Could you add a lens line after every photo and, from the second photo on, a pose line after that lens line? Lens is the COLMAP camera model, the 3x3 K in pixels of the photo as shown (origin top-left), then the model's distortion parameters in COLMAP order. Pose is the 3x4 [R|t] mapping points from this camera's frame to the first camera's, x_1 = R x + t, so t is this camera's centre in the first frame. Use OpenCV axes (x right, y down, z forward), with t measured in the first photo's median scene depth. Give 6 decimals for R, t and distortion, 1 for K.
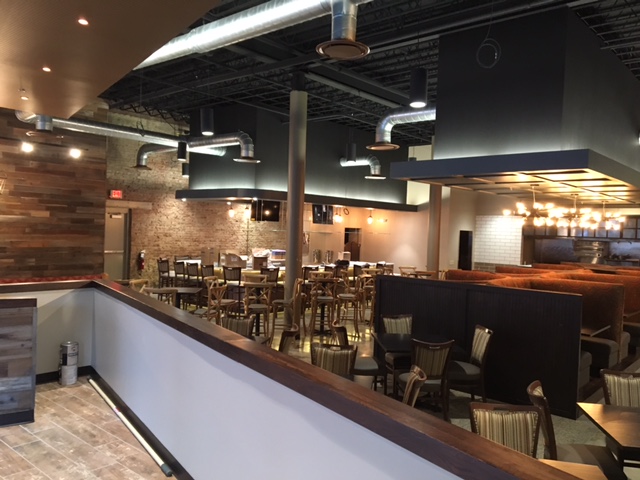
lens RADIAL K [[539.3, 0, 322.0], [0, 539.3, 240.8], [0, 0, 1]] dist [0.045036, -0.023990]
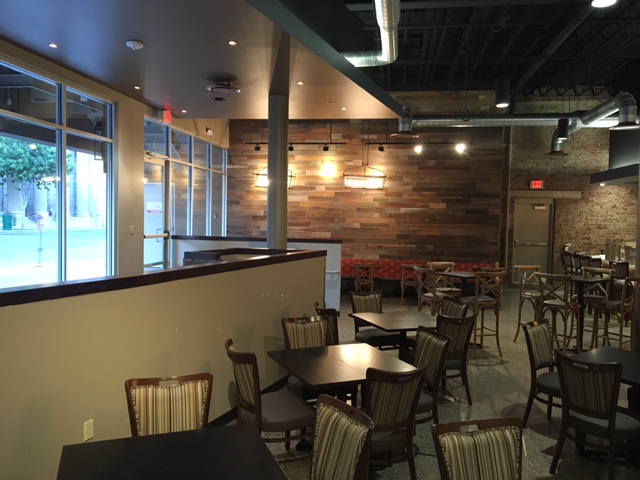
lens RADIAL K [[539.3, 0, 321.4], [0, 539.3, 239.8], [0, 0, 1]] dist [0.045036, -0.023990]
pose [[0.523942, 0.011623, -0.851675, 0.278654], [-0.019550, 0.999808, 0.001618, 0.021358], [0.851529, 0.015803, 0.524069, 0.183478]]
